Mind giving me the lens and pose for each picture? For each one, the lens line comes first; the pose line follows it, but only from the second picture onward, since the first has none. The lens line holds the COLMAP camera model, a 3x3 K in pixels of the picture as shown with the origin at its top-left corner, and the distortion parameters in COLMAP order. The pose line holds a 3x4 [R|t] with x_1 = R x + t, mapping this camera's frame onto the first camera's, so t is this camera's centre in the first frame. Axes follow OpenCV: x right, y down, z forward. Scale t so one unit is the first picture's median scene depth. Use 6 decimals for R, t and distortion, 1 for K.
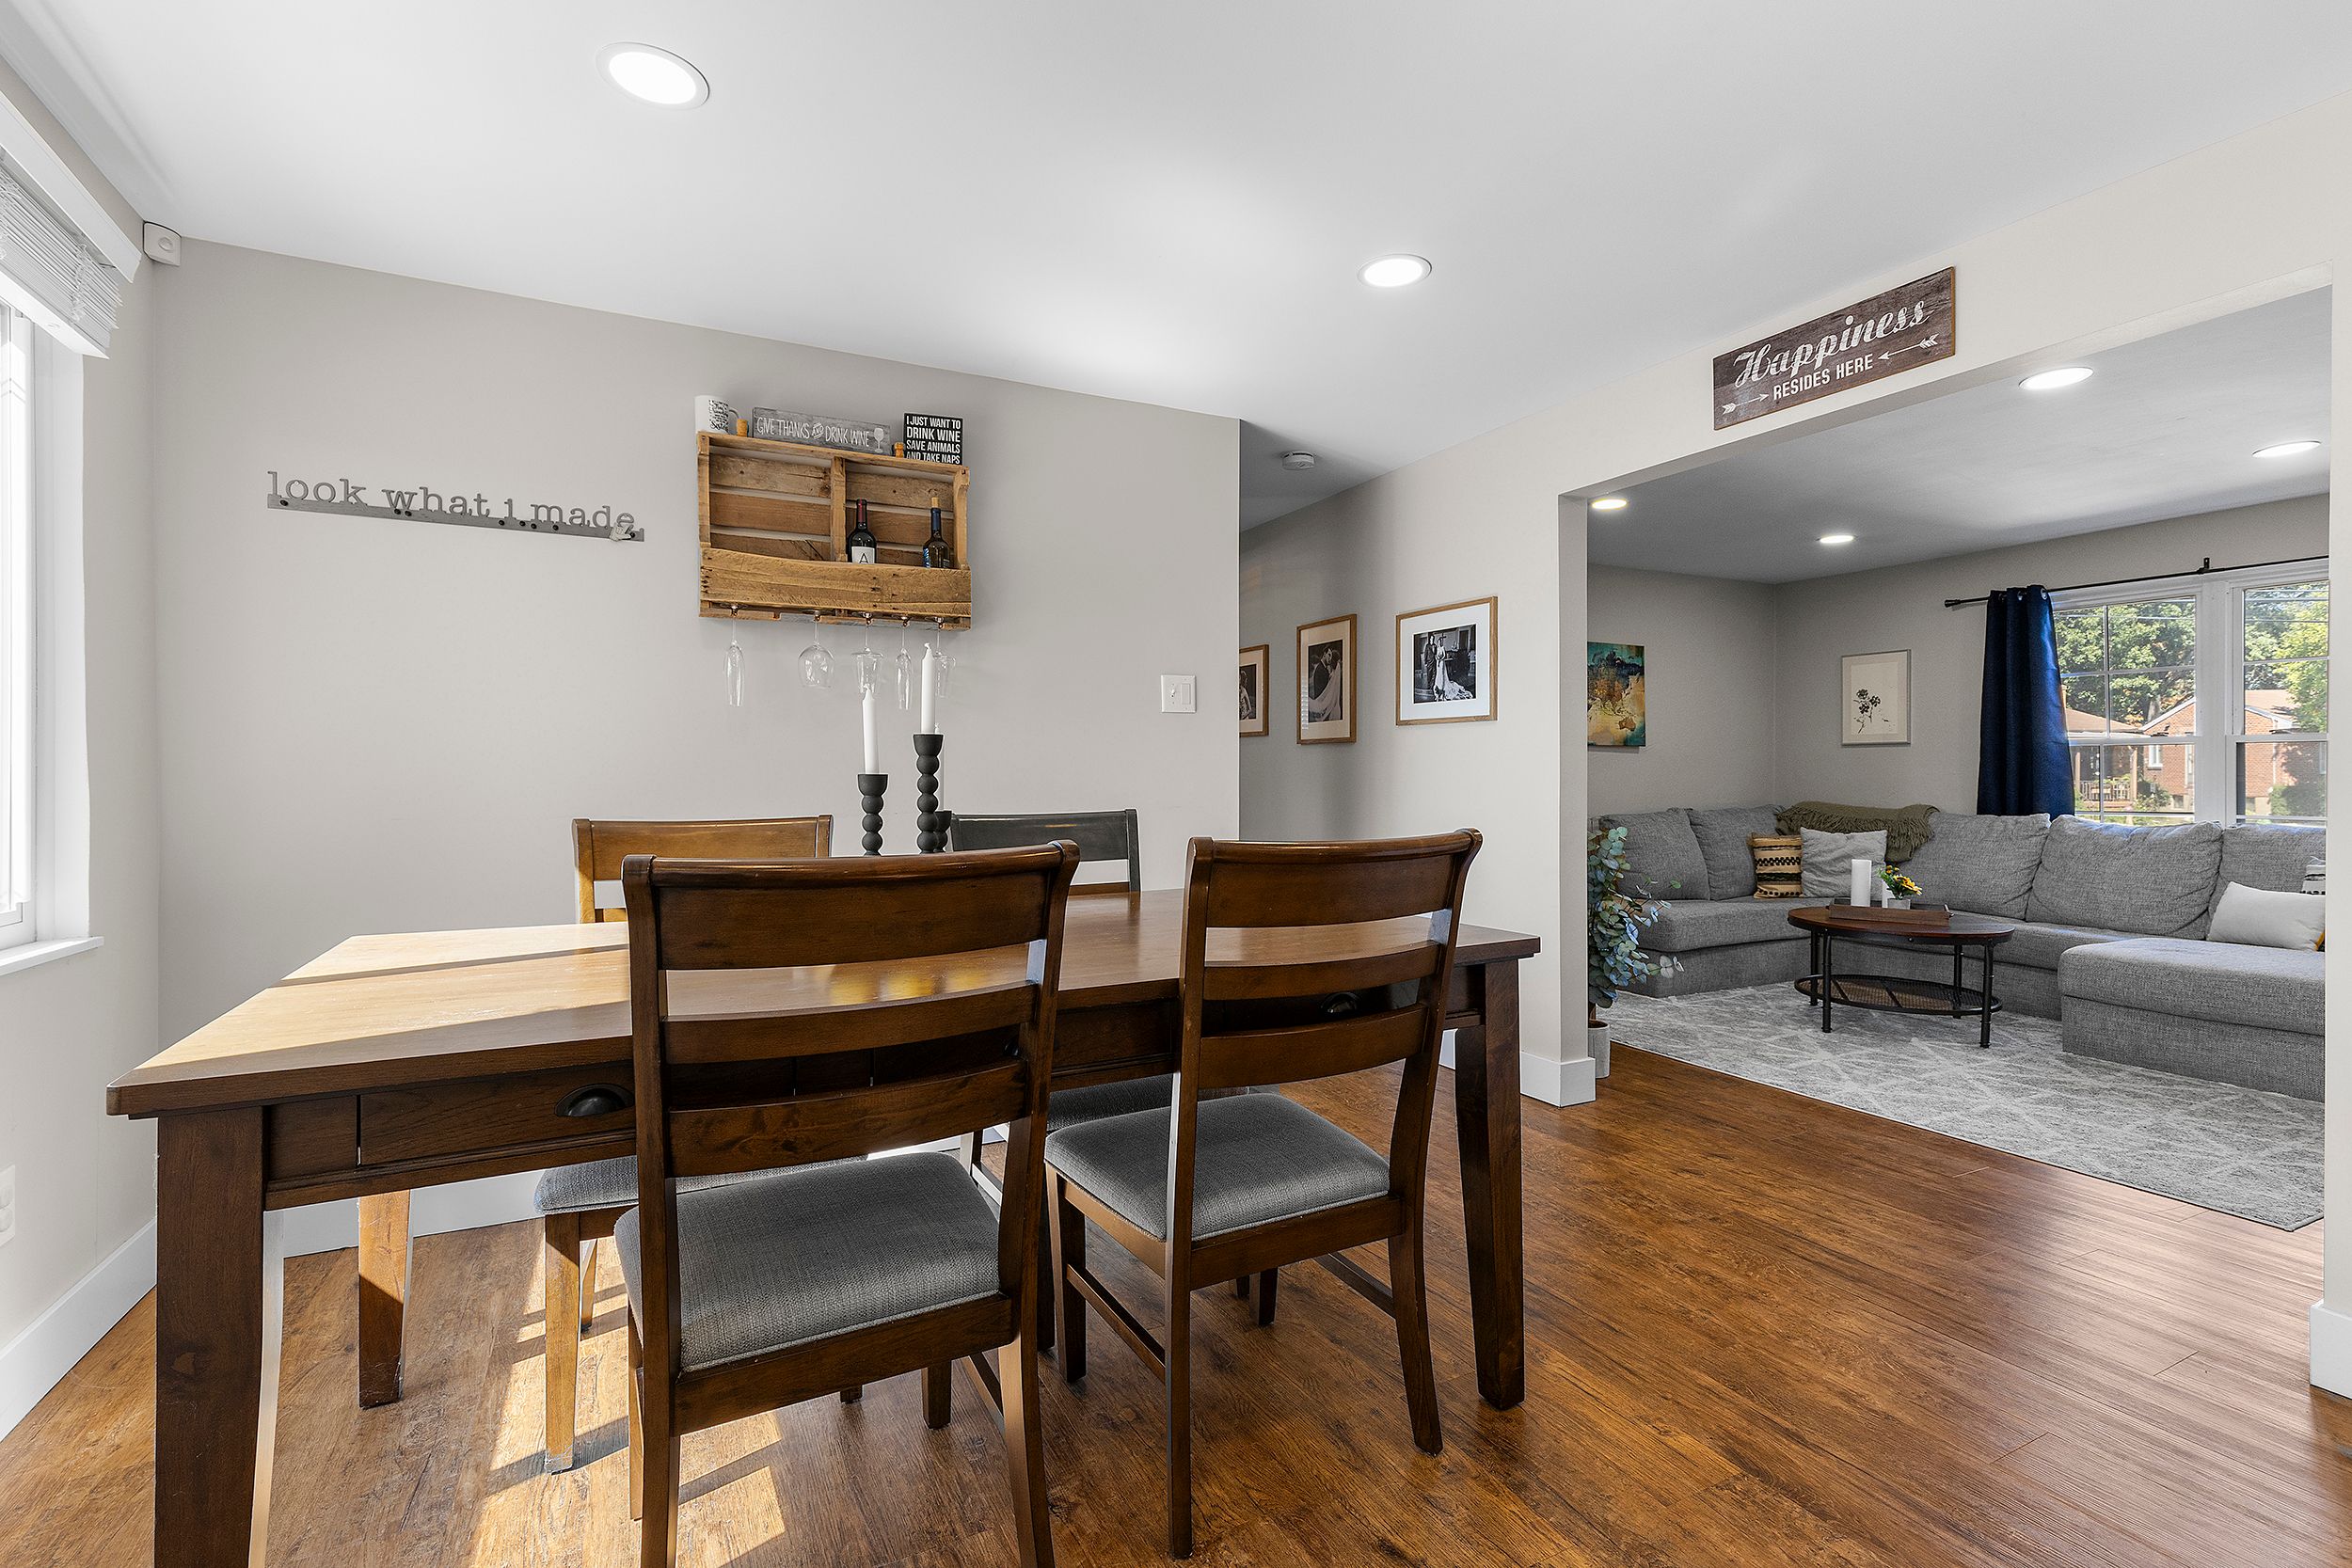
lens RADIAL K [[1071.6, 0, 1182.6], [0, 1071.6, 773.8], [0, 0, 1]] dist [0.008244, -0.001028]
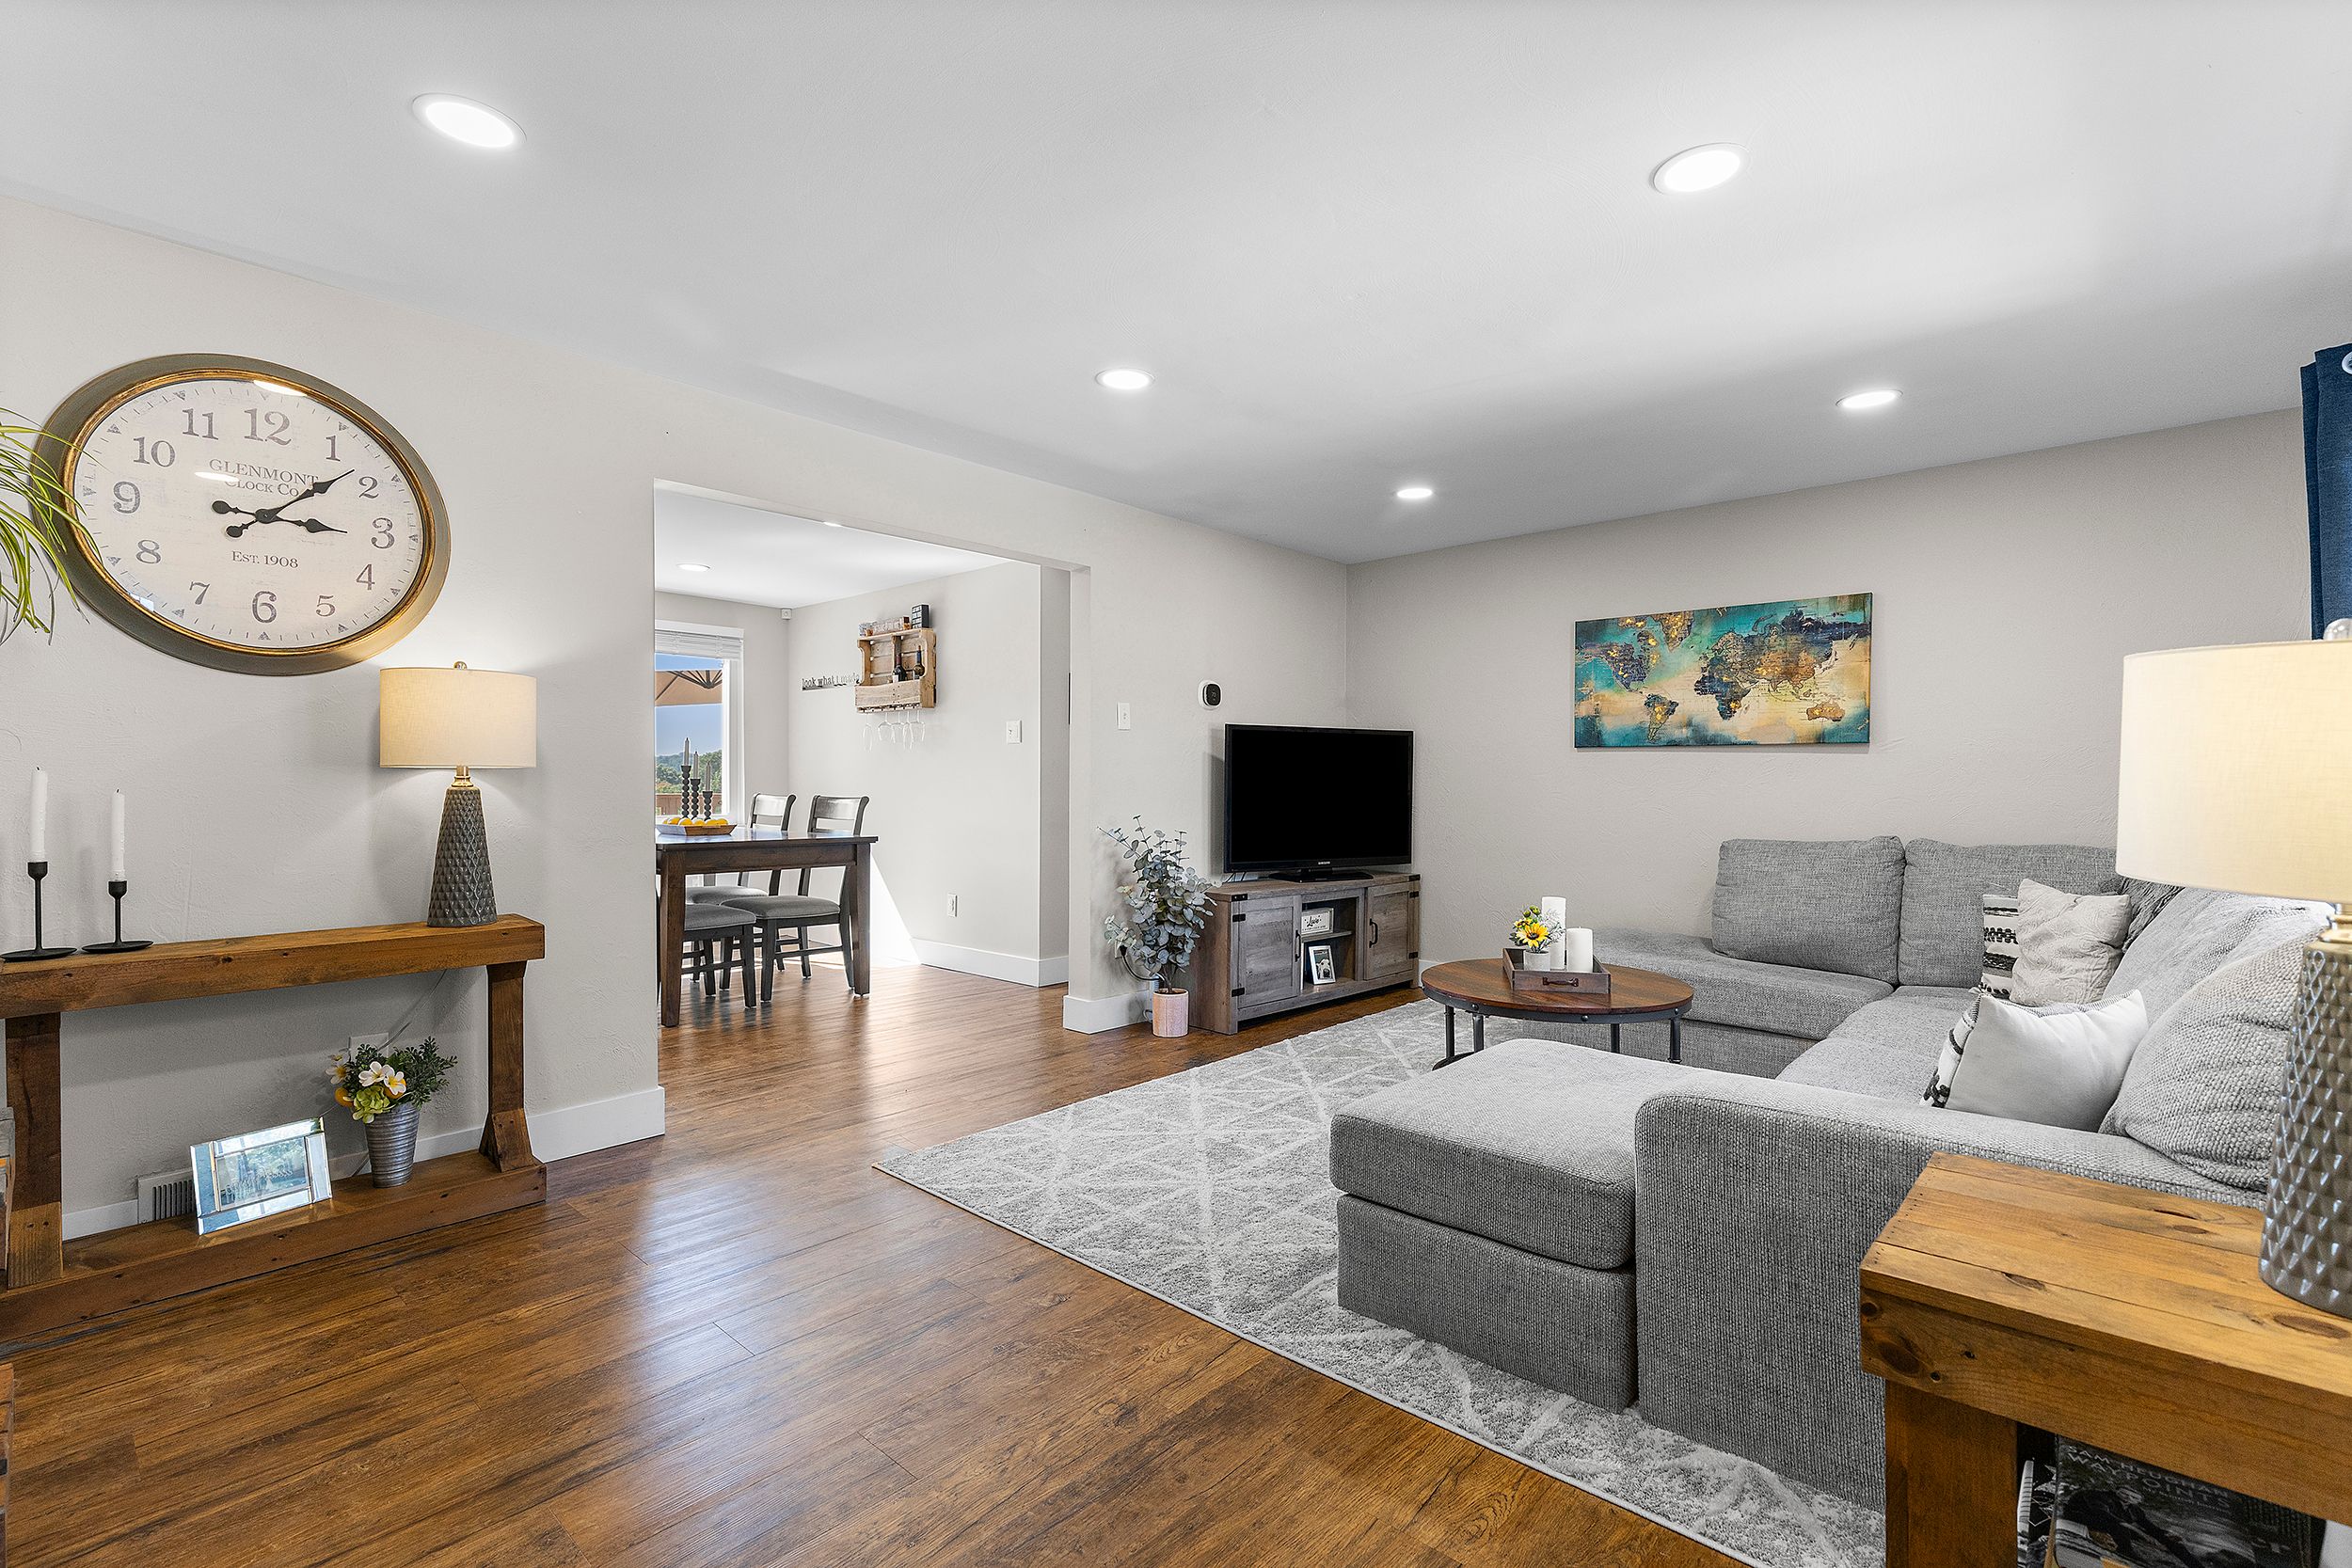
lens RADIAL K [[1071.6, 0, 1185.0], [0, 1071.6, 778.6], [0, 0, 1]] dist [0.008244, -0.001028]
pose [[0.348917, -0.000155, -0.937154, 1.189096], [-0.005023, 0.999985, -0.002036, 0.000269], [0.937140, 0.005418, 0.348911, 0.481636]]
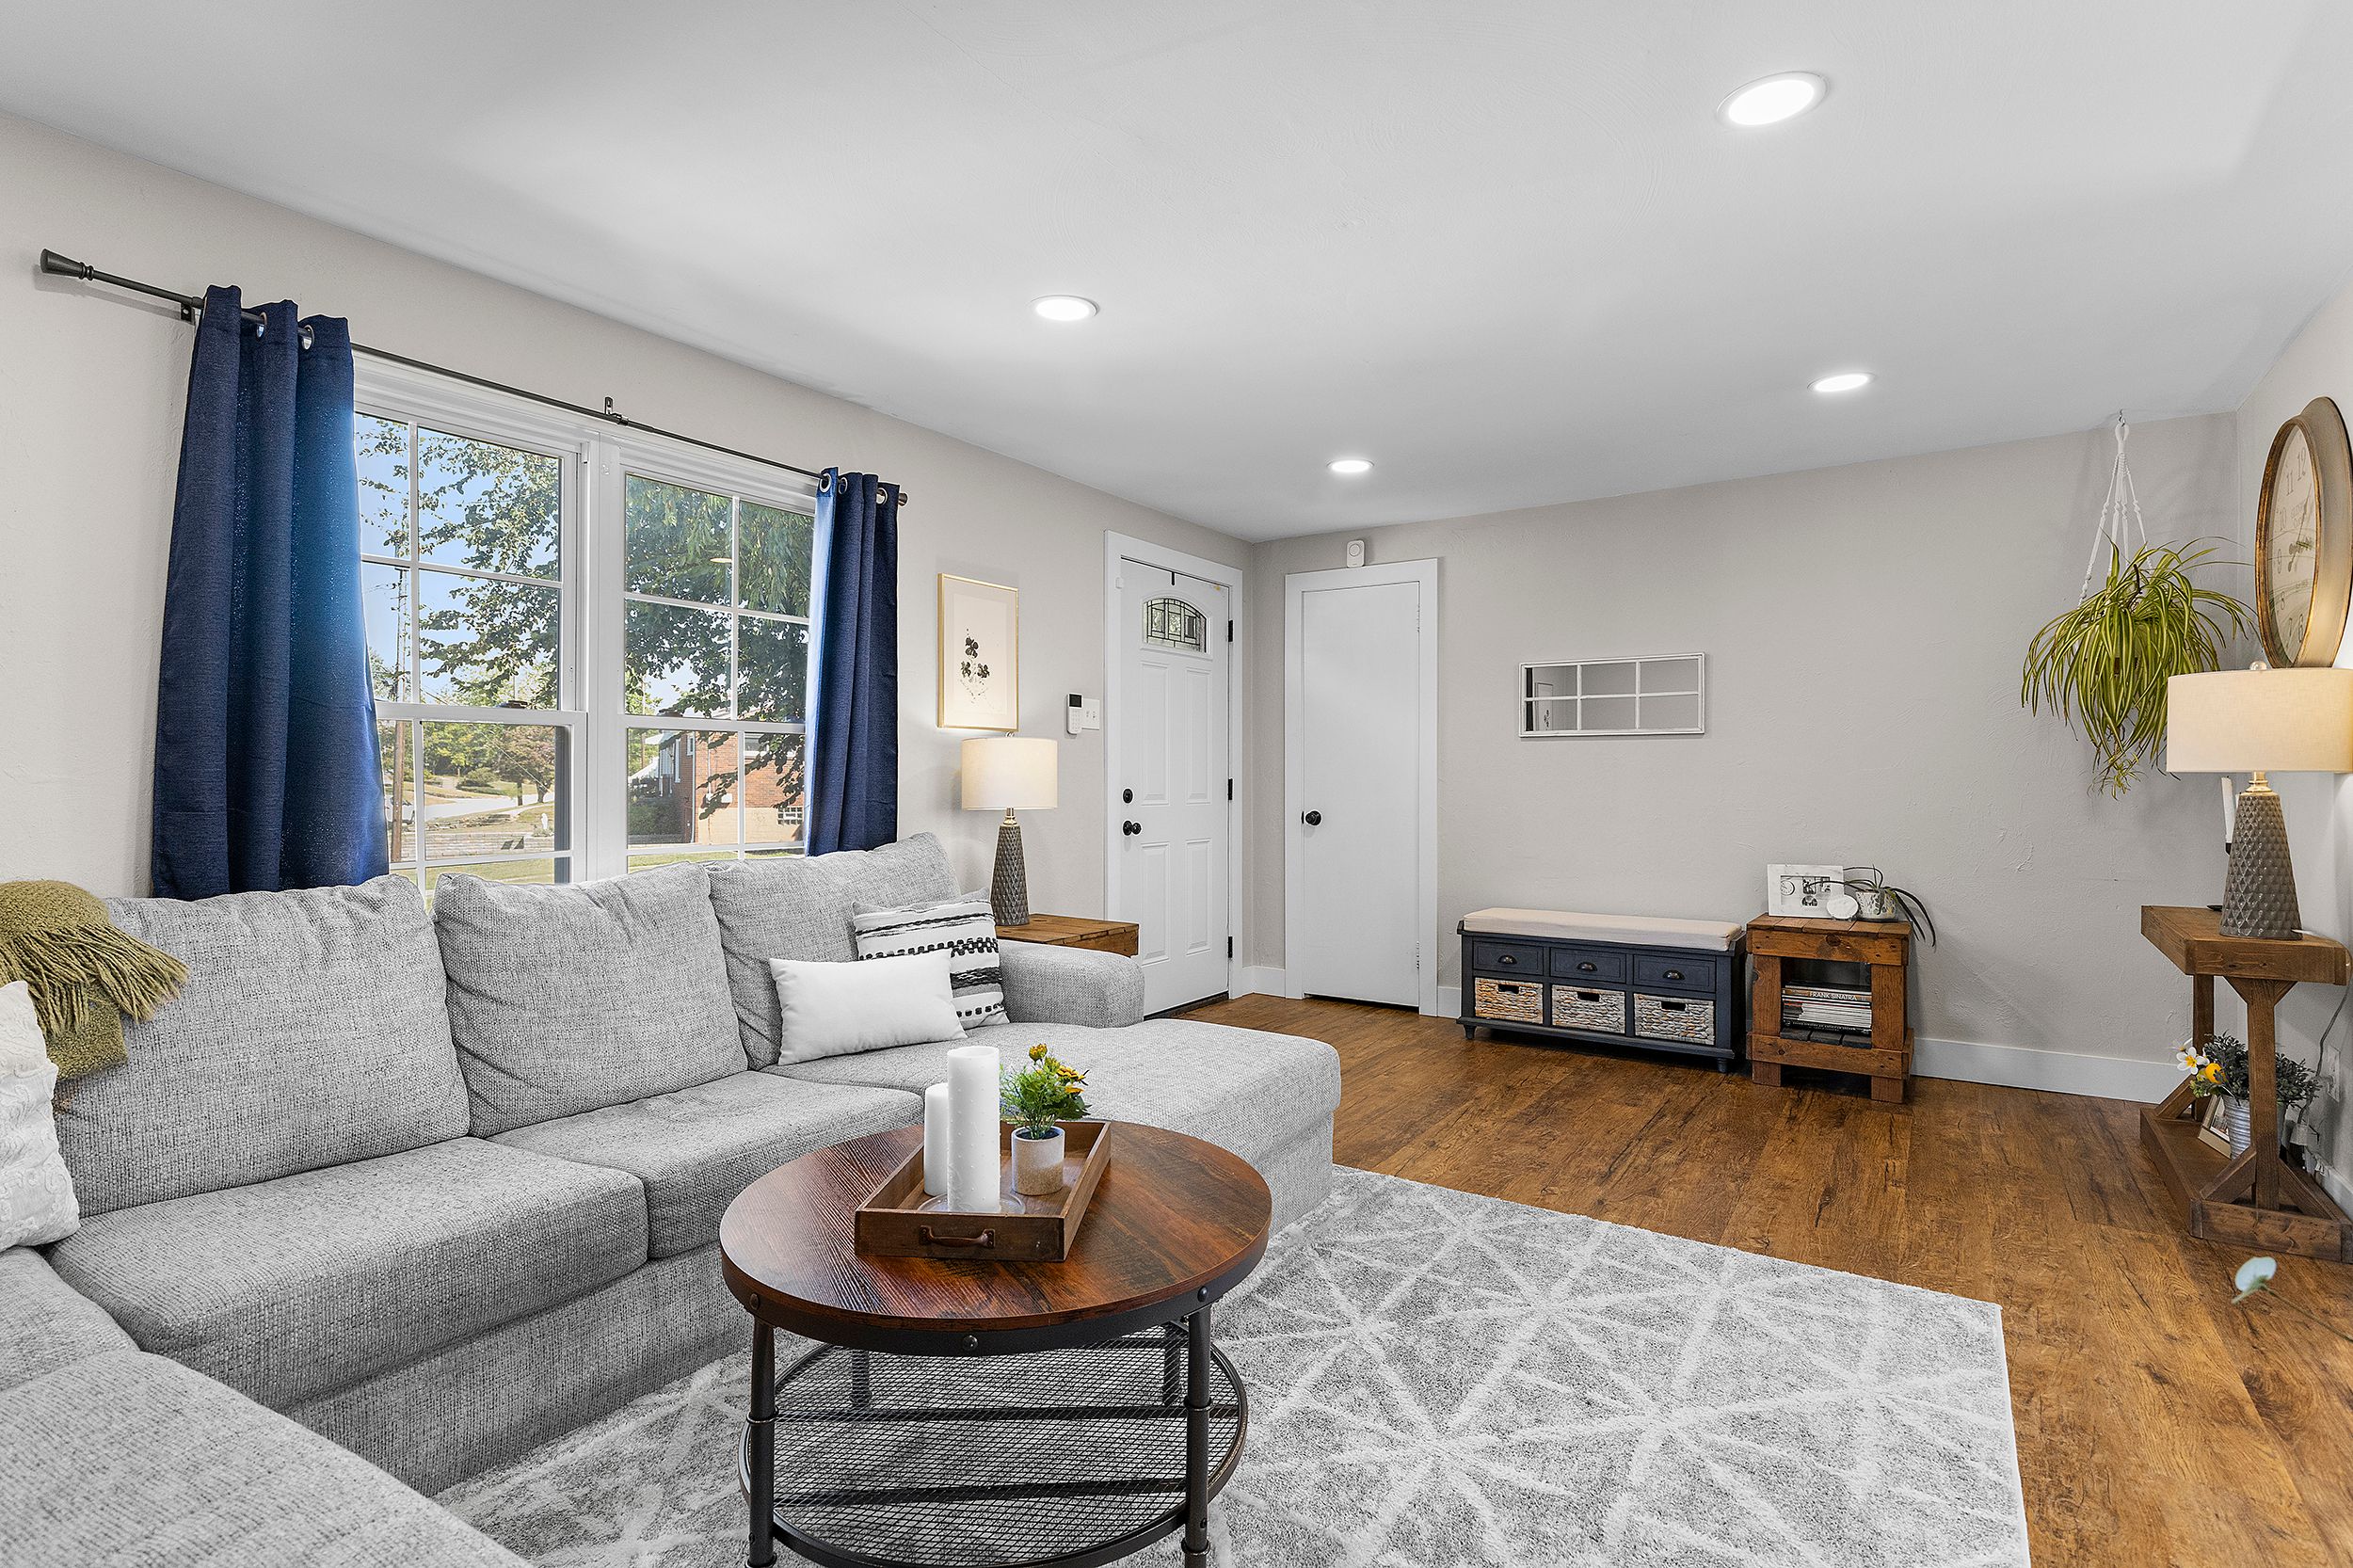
lens RADIAL K [[1132.2, 0, 1198.3], [0, 1132.2, 777.8], [0, 0, 1]] dist [0.002792, -0.001174]
pose [[-0.494375, -0.000945, 0.869248, 0.291635], [-0.000427, 1.000000, 0.000844, -0.001953], [-0.869249, 0.000046, -0.494375, 1.065739]]
